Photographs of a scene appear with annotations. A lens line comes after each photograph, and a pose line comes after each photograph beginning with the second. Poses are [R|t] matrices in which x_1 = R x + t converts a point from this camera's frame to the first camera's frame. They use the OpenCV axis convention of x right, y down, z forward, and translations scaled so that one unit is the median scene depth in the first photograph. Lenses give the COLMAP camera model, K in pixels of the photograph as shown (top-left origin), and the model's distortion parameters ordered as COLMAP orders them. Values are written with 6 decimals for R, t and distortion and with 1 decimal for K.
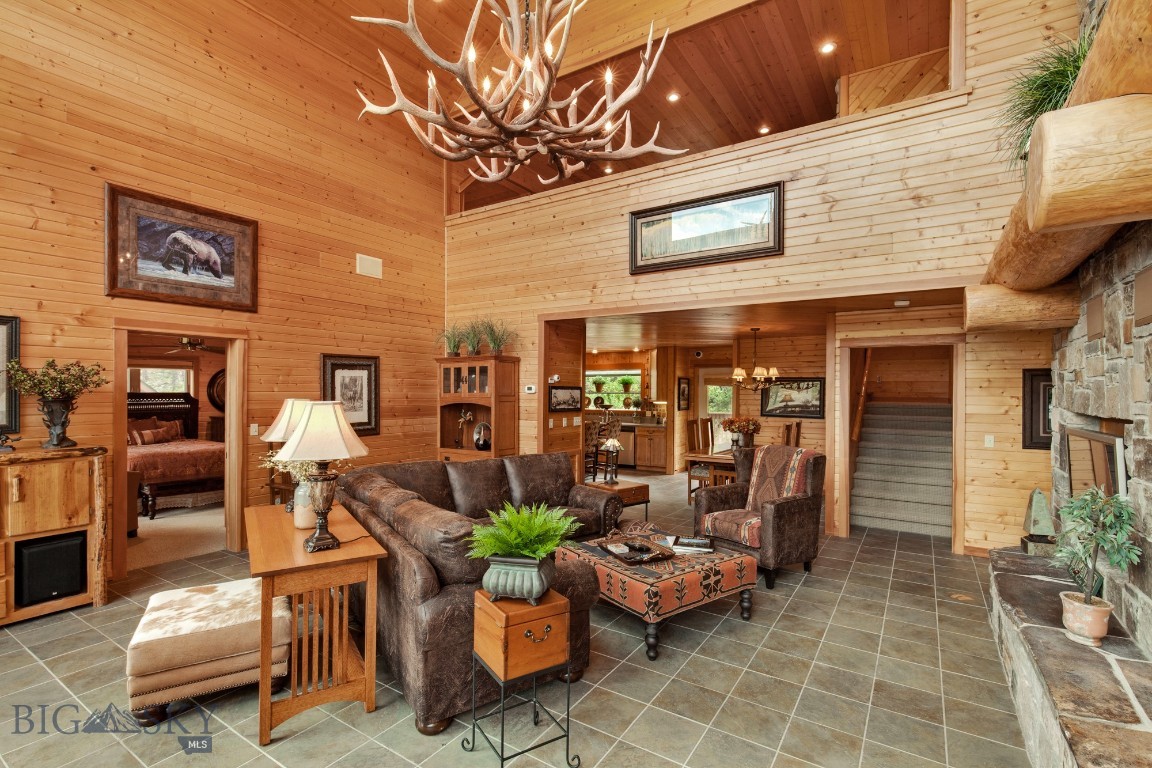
lens RADIAL K [[524.4, 0, 585.6], [0, 524.4, 388.0], [0, 0, 1]] dist [0.000746, -0.000224]
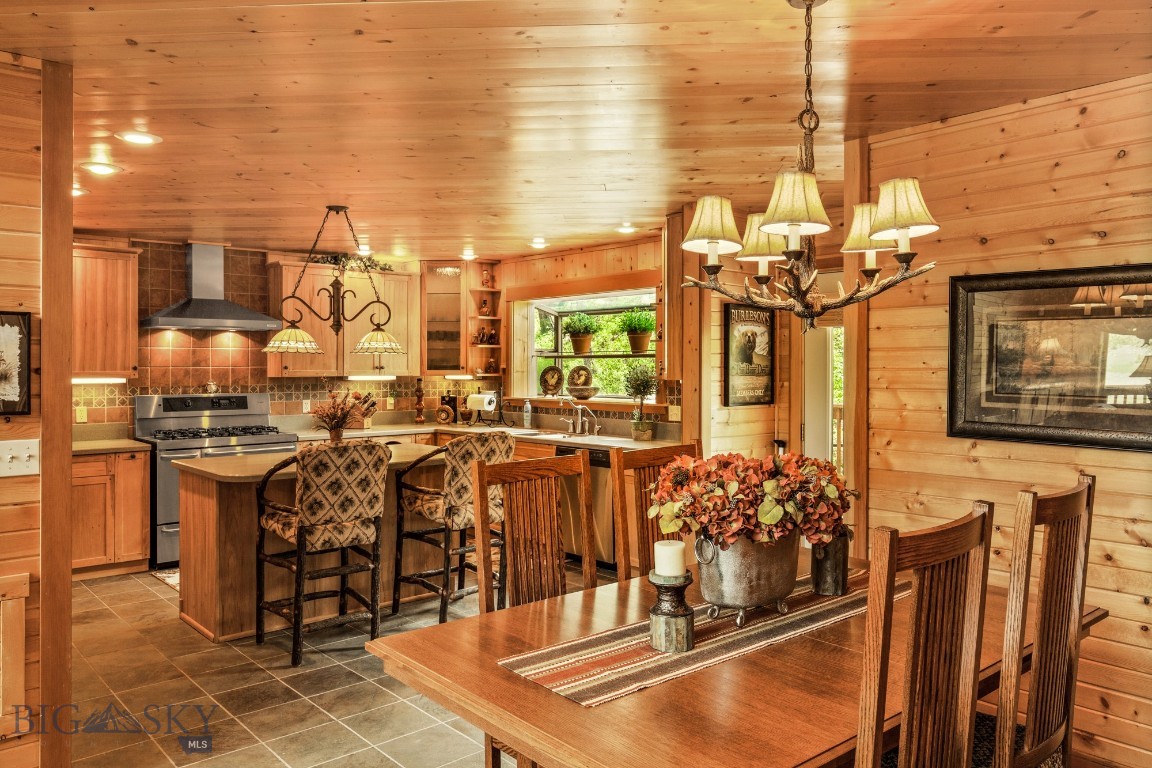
lens RADIAL K [[837.7, 0, 590.6], [0, 837.7, 365.7], [0, 0, 1]] dist [-0.011364, -0.005196]
pose [[0.964919, -0.005312, -0.262493, 0.205541], [0.007230, 0.999954, 0.006340, 0.013009], [0.262448, -0.008015, 0.964913, 0.433065]]
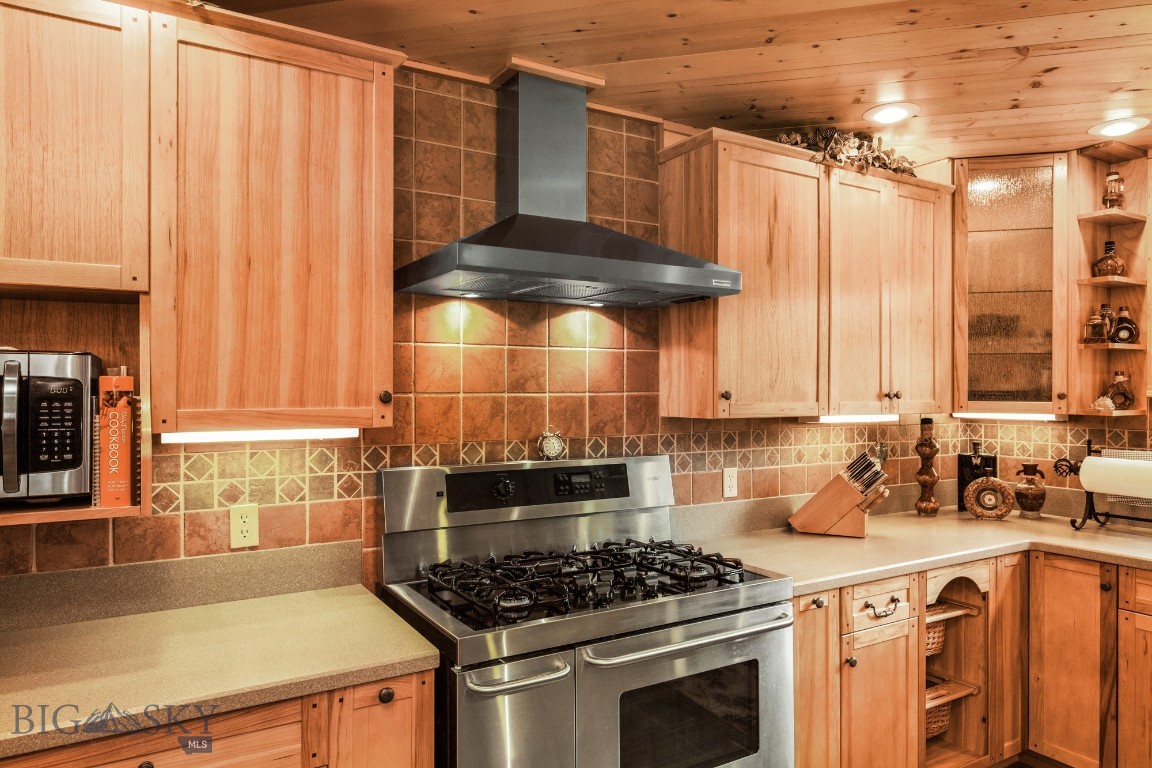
lens RADIAL K [[747.2, 0, 575.5], [0, 747.2, 385.6], [0, 0, 1]] dist [0.009018, 0.000316]
pose [[0.893502, -0.003791, -0.449043, 0.059787], [0.005256, 0.999984, 0.002016, 0.013019], [0.449028, -0.004162, 0.893508, 0.579016]]
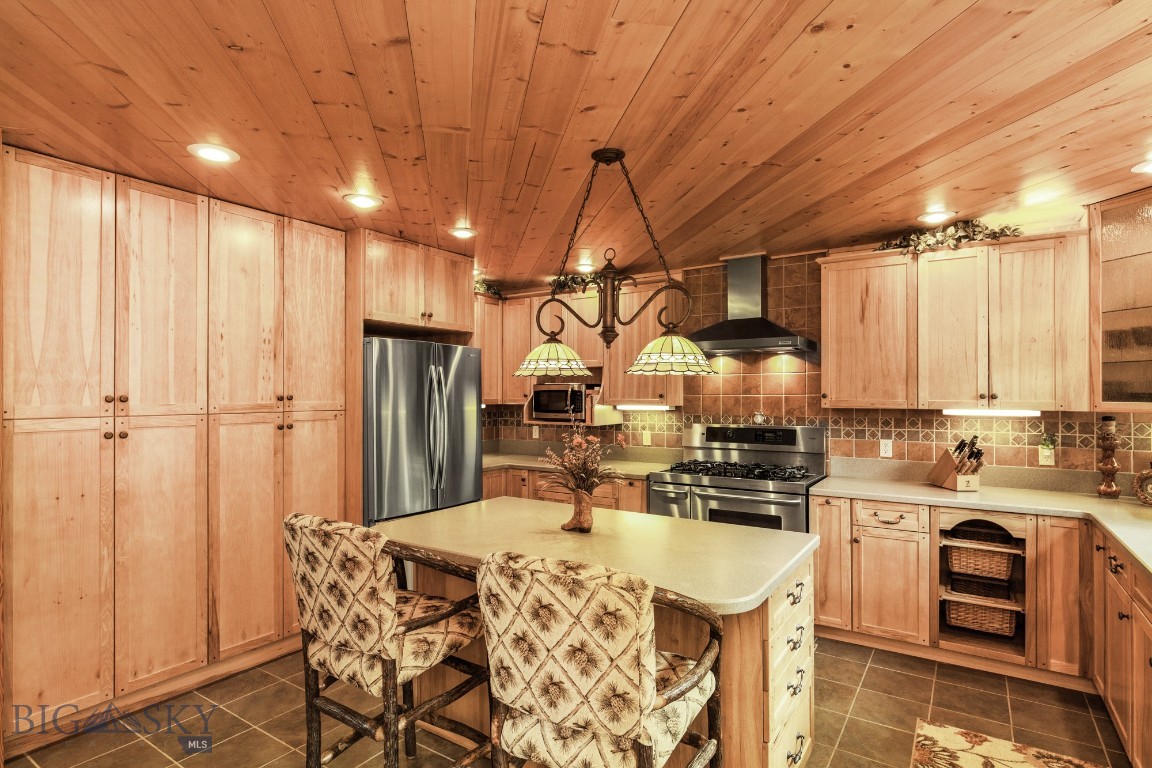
lens RADIAL K [[595.5, 0, 574.0], [0, 595.5, 391.1], [0, 0, 1]] dist [-0.004131, -0.001210]
pose [[-0.025177, -0.008671, -0.999645, 0.188084], [0.008391, 0.999925, -0.008885, 0.014246], [0.999648, -0.008612, -0.025103, 0.616763]]
